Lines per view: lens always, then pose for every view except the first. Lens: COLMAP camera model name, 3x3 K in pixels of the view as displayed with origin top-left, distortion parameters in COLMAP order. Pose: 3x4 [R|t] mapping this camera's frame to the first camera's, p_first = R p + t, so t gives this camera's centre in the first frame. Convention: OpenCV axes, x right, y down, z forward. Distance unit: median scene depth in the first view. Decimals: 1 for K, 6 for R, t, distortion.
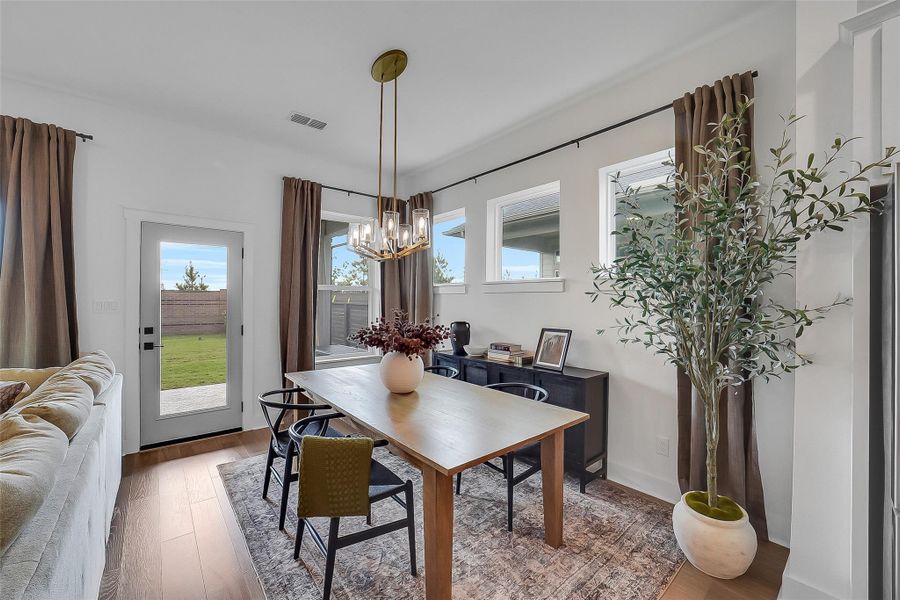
lens RADIAL K [[350.5, 0, 448.3], [0, 350.5, 309.3], [0, 0, 1]] dist [-0.014781, 0.000073]
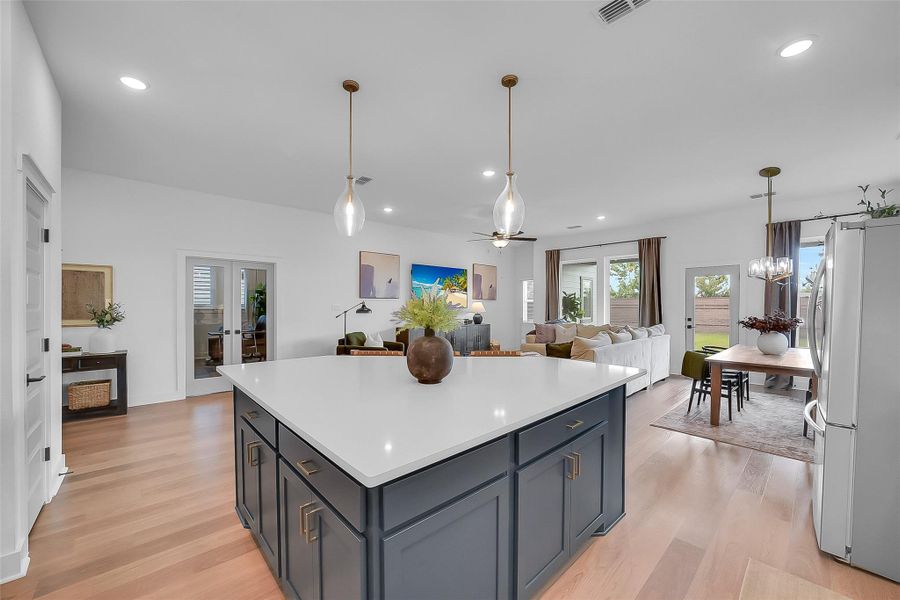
lens RADIAL K [[351.7, 0, 447.8], [0, 351.7, 294.2], [0, 0, 1]] dist [-0.020155, 0.000060]
pose [[0.047225, -0.033644, -0.998318, 1.194053], [-0.020463, 0.999190, -0.034642, 0.011622], [0.998675, 0.022065, 0.046498, -0.571128]]
